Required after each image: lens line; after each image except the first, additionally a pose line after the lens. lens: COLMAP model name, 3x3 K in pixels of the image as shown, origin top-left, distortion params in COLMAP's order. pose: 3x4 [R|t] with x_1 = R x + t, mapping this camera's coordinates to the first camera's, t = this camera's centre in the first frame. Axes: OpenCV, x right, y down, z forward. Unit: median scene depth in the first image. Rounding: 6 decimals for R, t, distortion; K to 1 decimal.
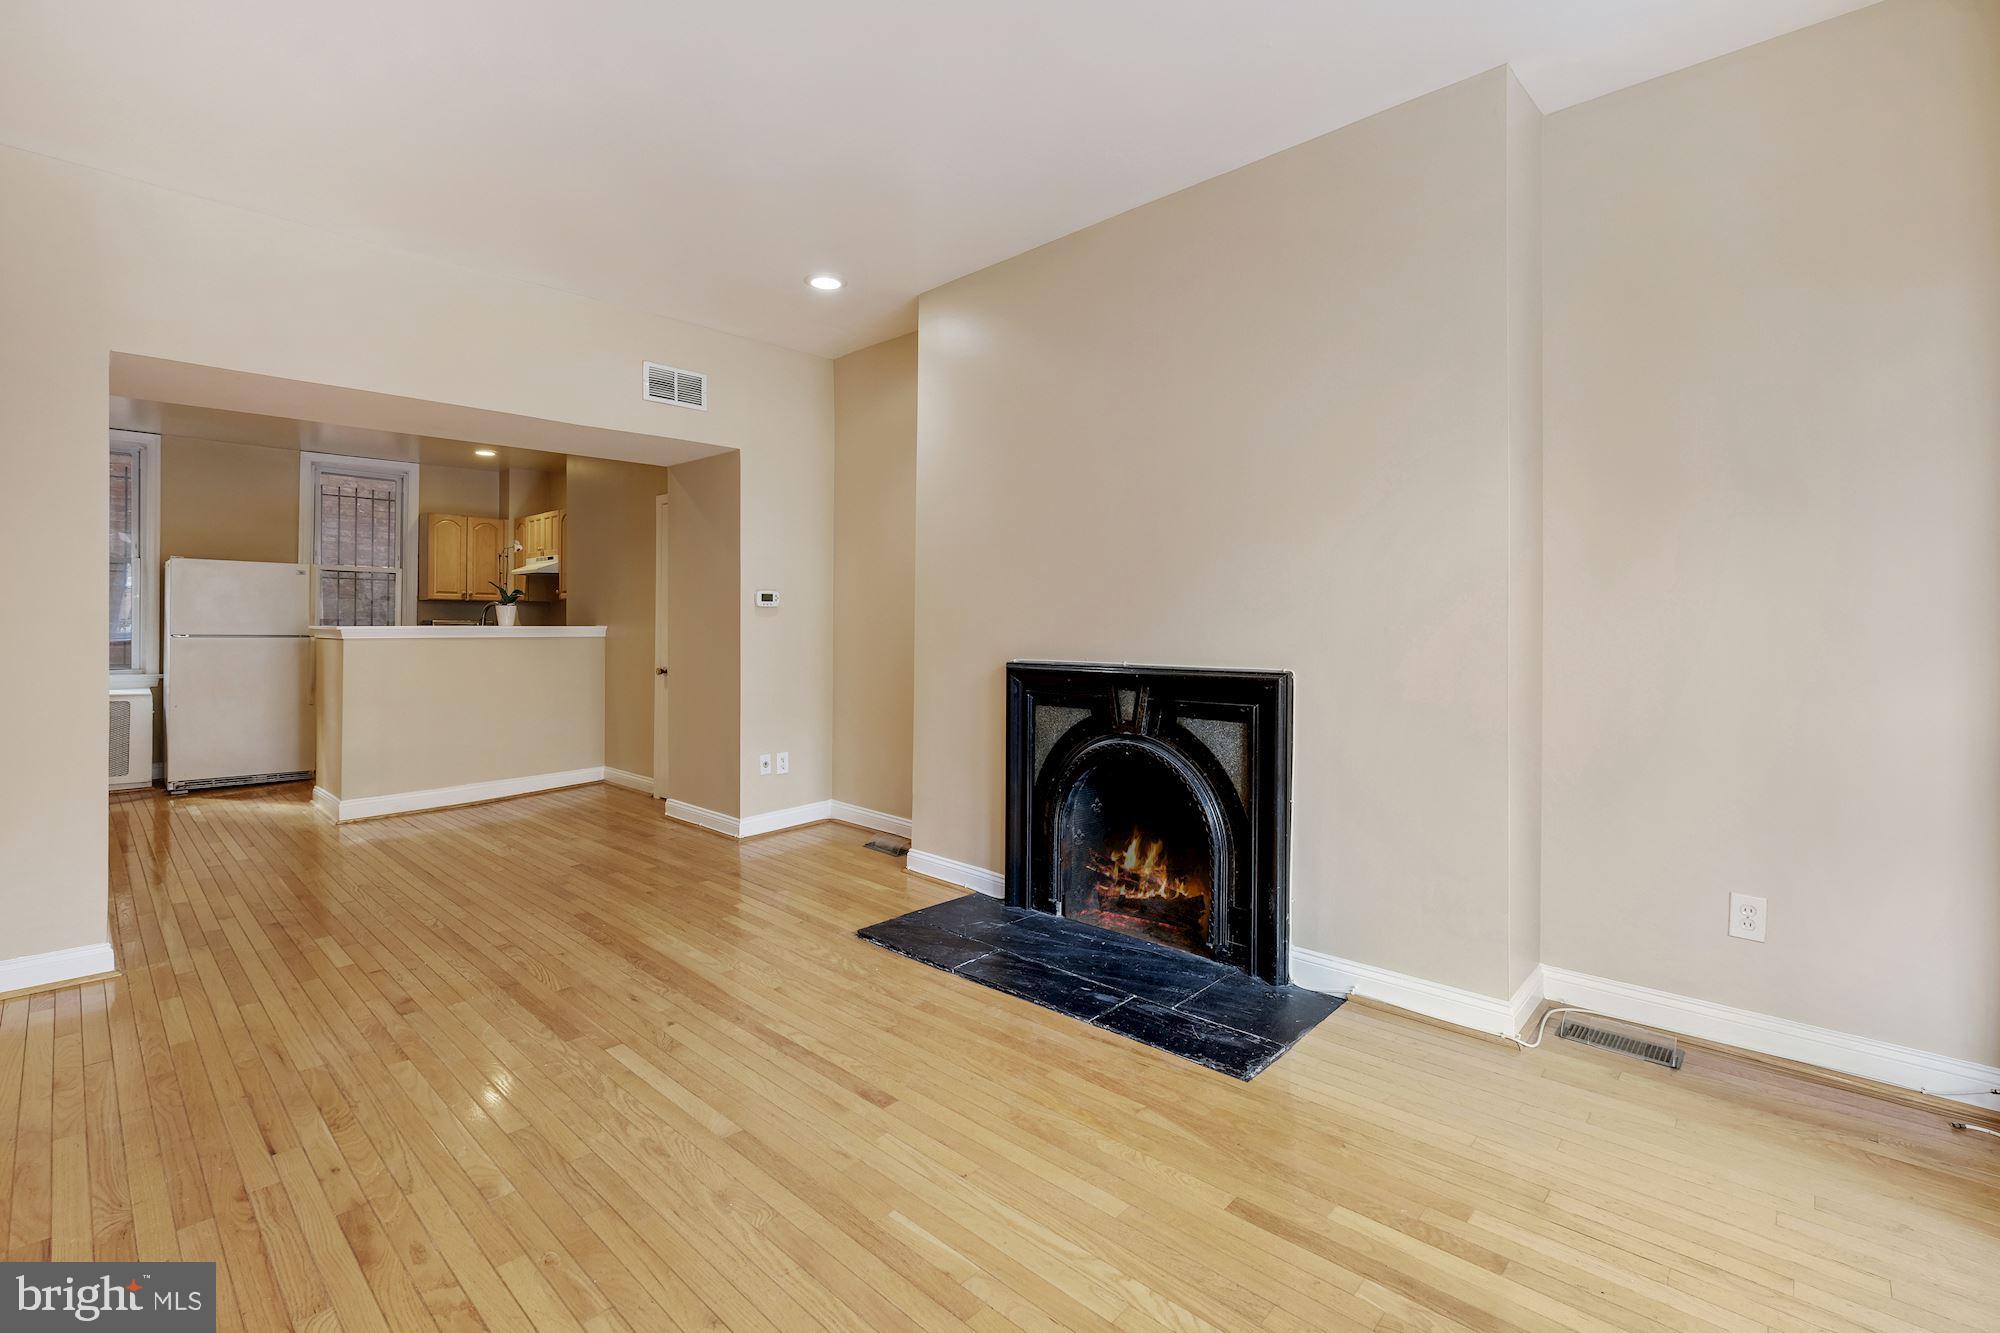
lens RADIAL K [[887.8, 0, 1003.1], [0, 887.8, 632.2], [0, 0, 1]] dist [0.001855, 0.000307]
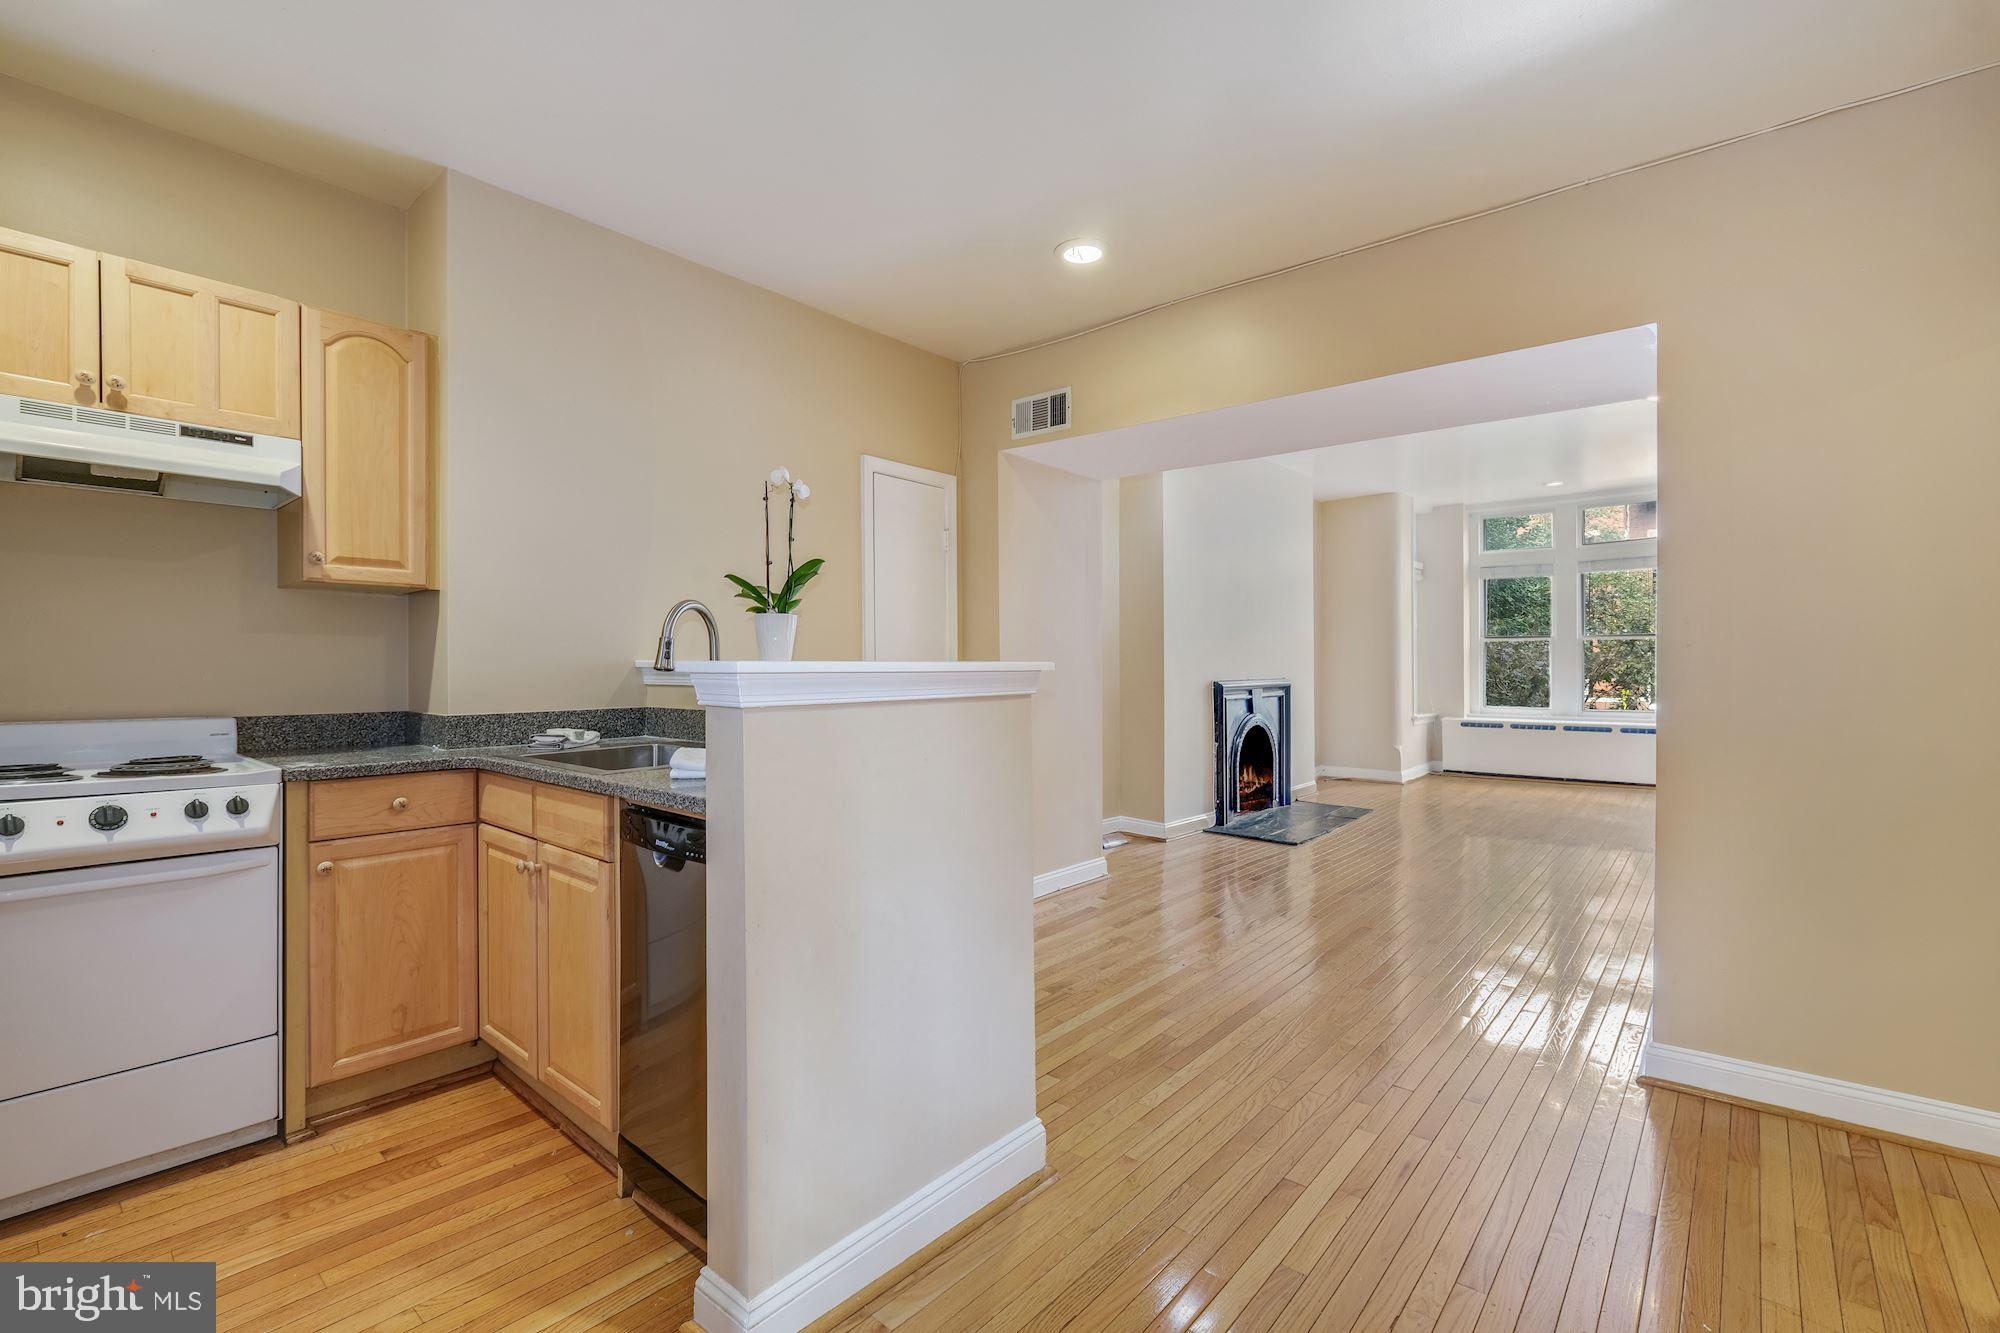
lens RADIAL K [[889.4, 0, 1000.6], [0, 889.4, 661.3], [0, 0, 1]] dist [-0.000565, -0.000643]
pose [[-0.055870, 0.000152, 0.998438, -1.891681], [0.012381, 0.999923, 0.000541, -0.011925], [-0.998361, 0.012391, -0.055867, 1.740869]]
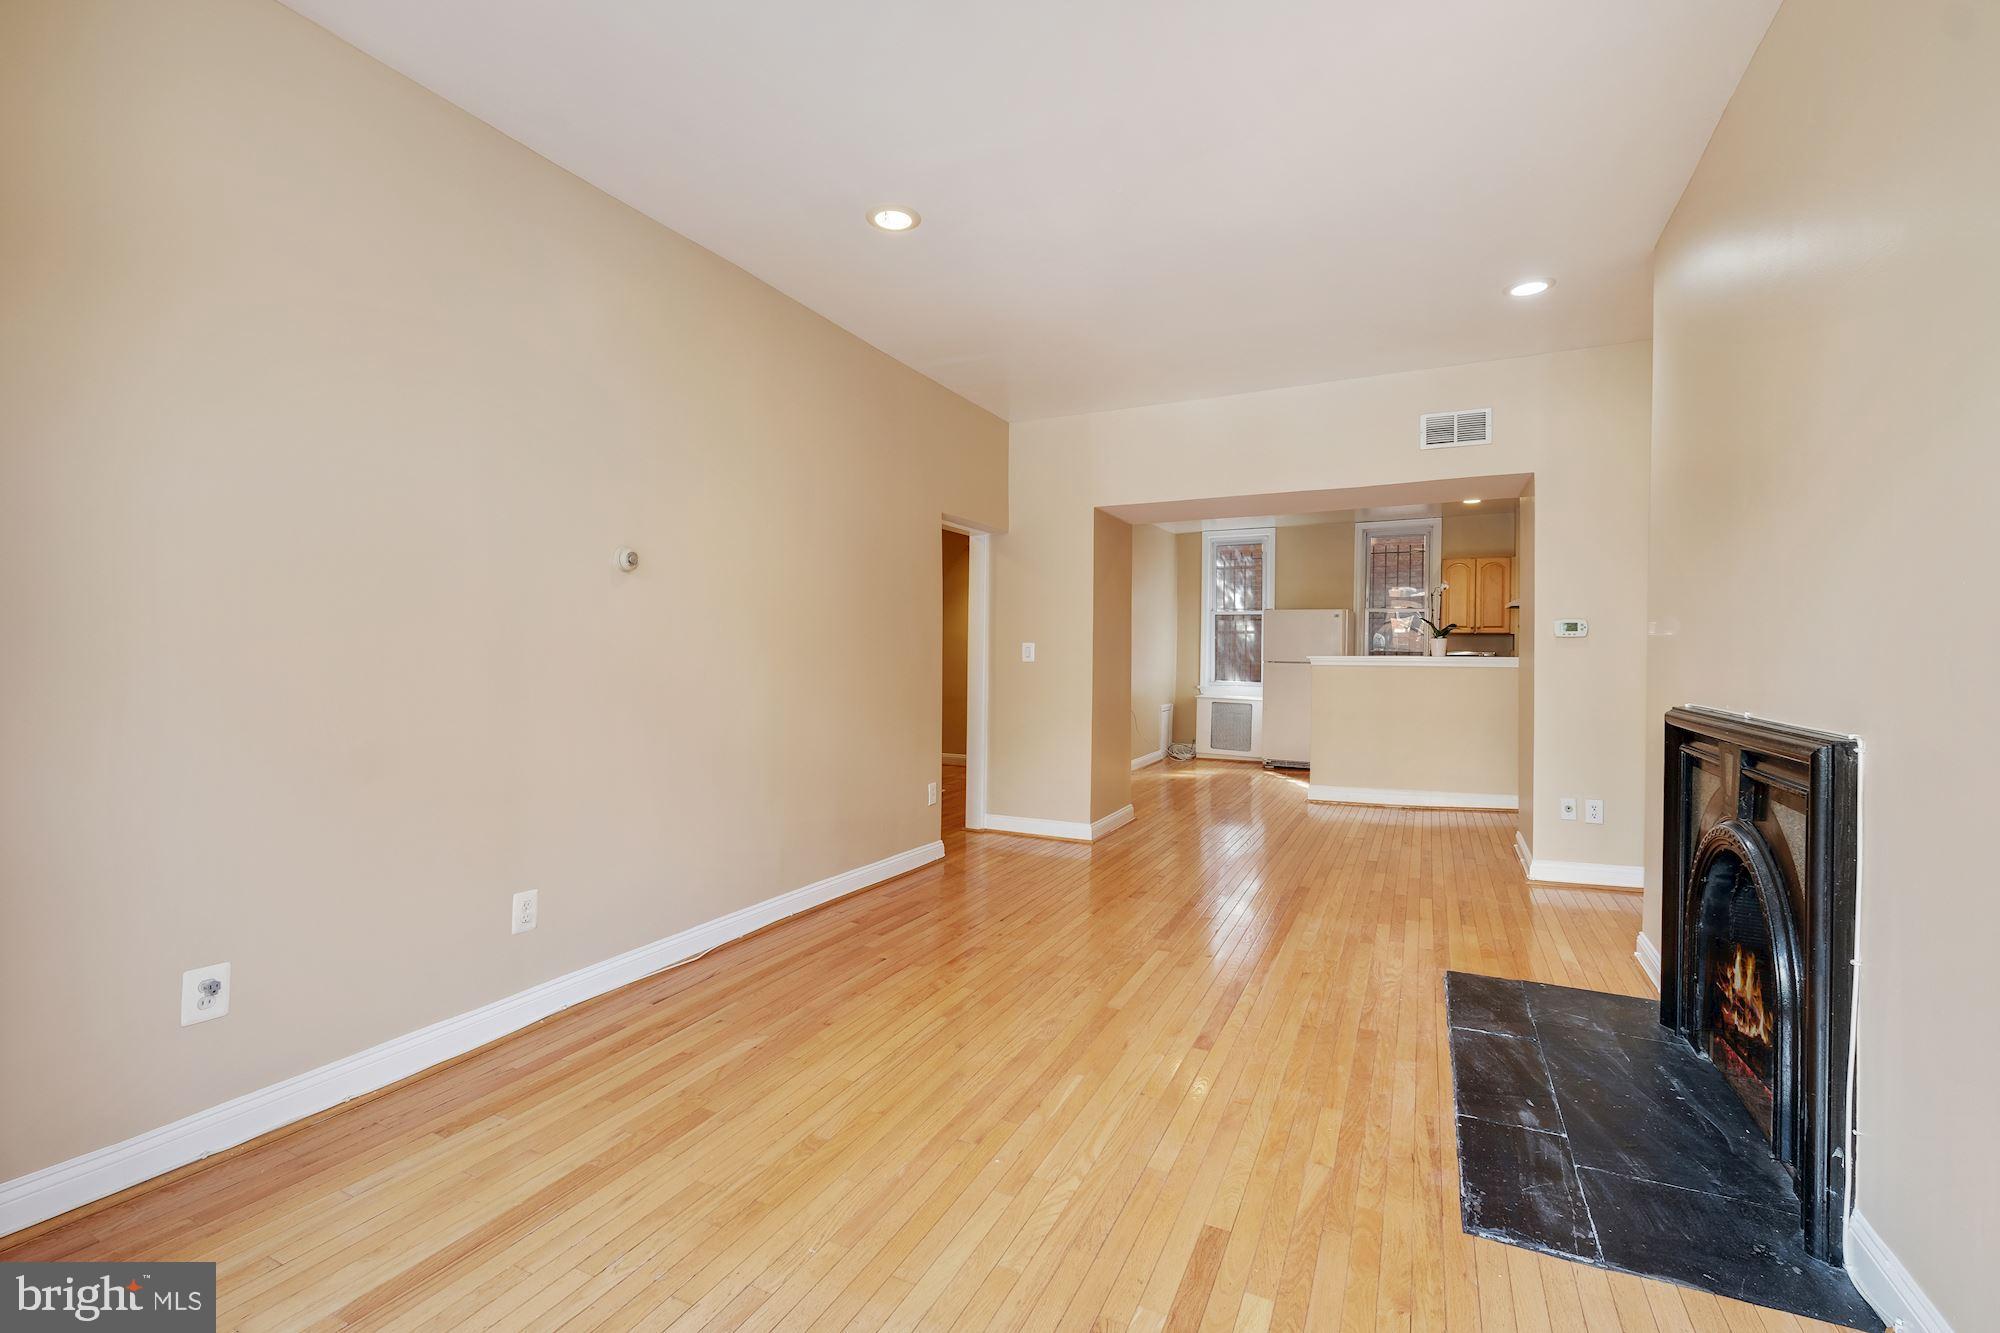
lens RADIAL K [[871.6, 0, 1000.2], [0, 871.6, 650.9], [0, 0, 1]] dist [-0.003645, -0.000568]
pose [[0.292230, 0.001214, -0.956347, 0.641139], [-0.015248, 0.999878, -0.003390, -0.003120], [0.956227, 0.015573, 0.292213, 0.263804]]
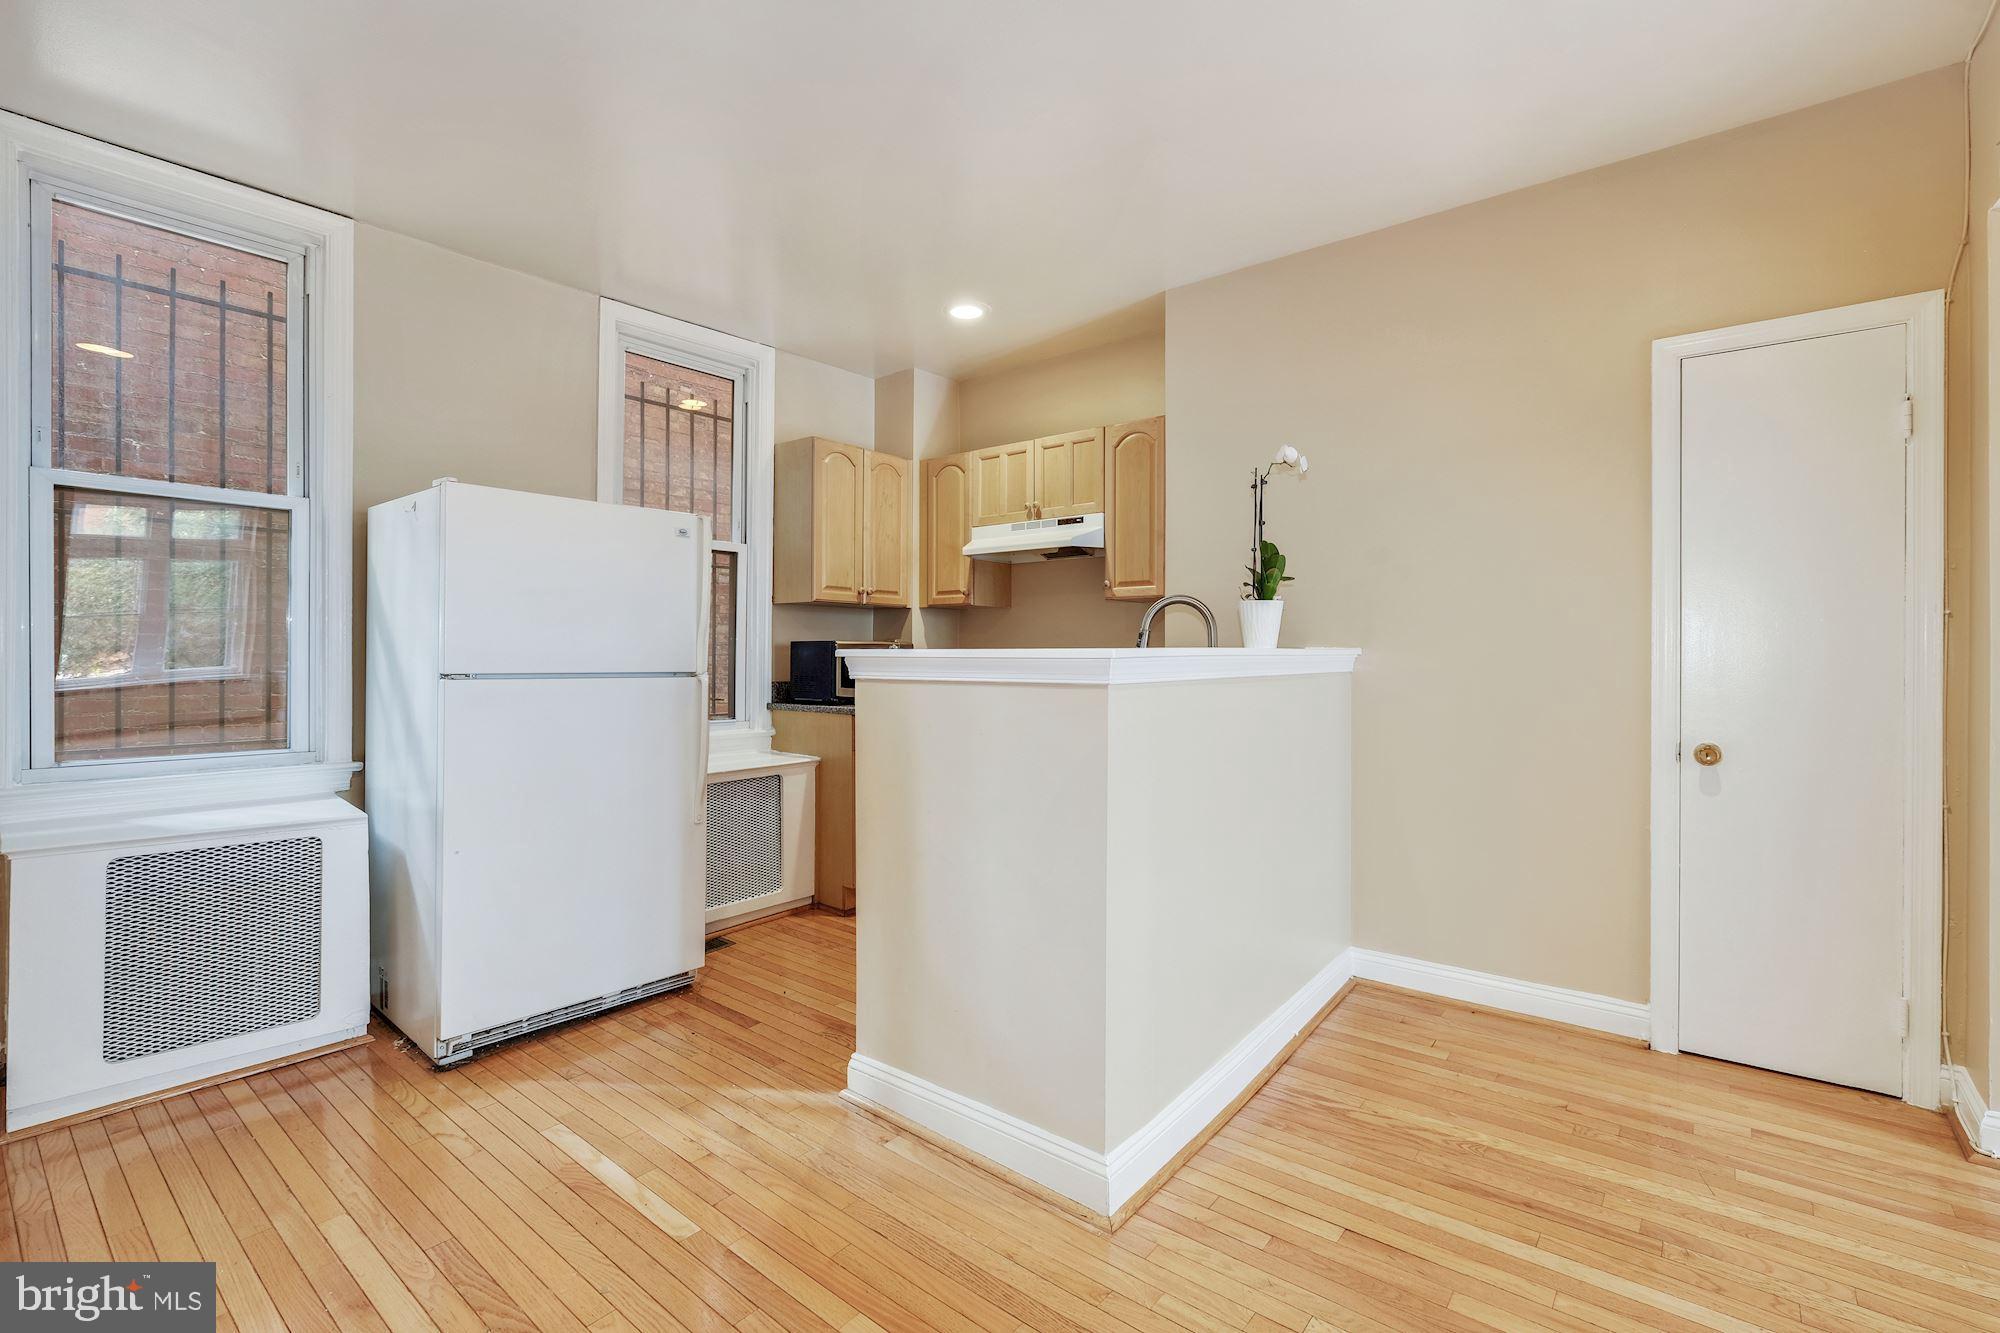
lens RADIAL K [[861.5, 0, 1000.1], [0, 861.5, 671.2], [0, 0, 1]] dist [-0.000430, -0.000038]
pose [[0.996985, -0.004738, 0.077454, -1.348080], [0.003595, 0.999883, 0.014891, -0.005903], [-0.077516, -0.014568, 0.996885, 1.122059]]
